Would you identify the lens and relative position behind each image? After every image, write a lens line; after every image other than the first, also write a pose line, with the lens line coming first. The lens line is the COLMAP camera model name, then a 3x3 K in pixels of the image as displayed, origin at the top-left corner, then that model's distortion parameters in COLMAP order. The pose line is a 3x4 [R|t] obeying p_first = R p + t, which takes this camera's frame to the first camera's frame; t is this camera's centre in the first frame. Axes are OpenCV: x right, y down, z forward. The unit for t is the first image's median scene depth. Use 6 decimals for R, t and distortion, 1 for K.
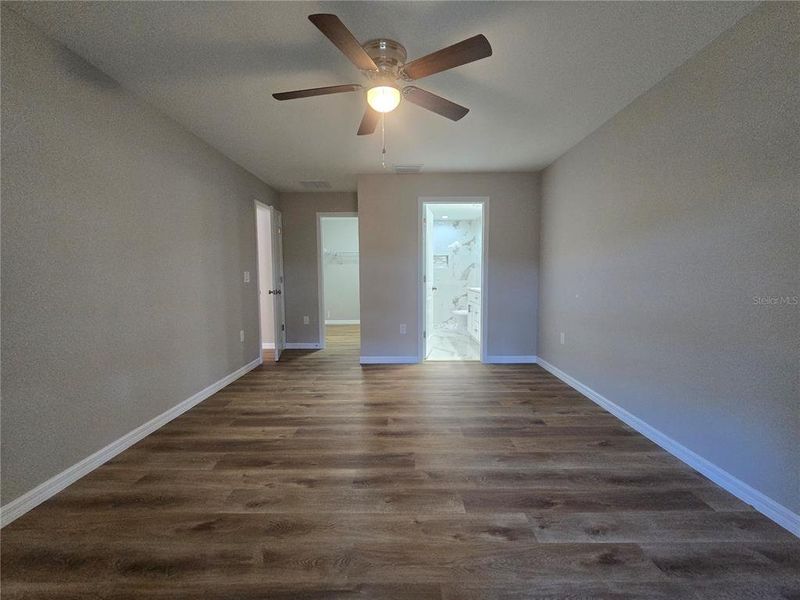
lens RADIAL K [[324.7, 0, 403.9], [0, 324.7, 299.1], [0, 0, 1]] dist [-0.001675, -0.000254]
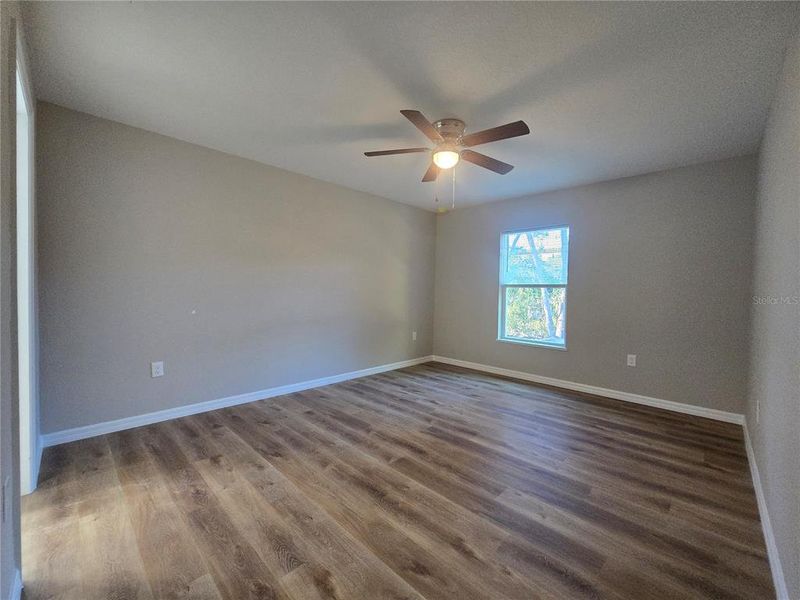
lens RADIAL K [[328.5, 0, 400.3], [0, 328.5, 298.2], [0, 0, 1]] dist [-0.002731, -0.000199]
pose [[-0.717163, -0.024991, 0.696457, -0.840461], [0.034153, 0.996896, 0.070940, -0.149915], [-0.696068, 0.074662, -0.714083, 2.044151]]
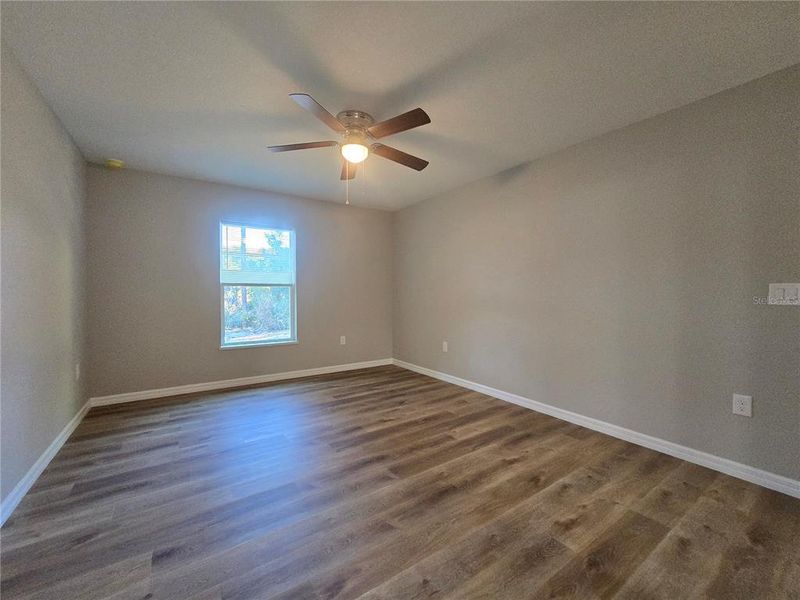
lens RADIAL K [[324.7, 0, 403.9], [0, 324.7, 299.1], [0, 0, 1]] dist [-0.001675, -0.000254]
pose [[-0.823546, 0.015341, -0.567042, 0.489343], [-0.036699, 0.996099, 0.080248, -0.153958], [0.566061, 0.086898, -0.819770, 2.110033]]
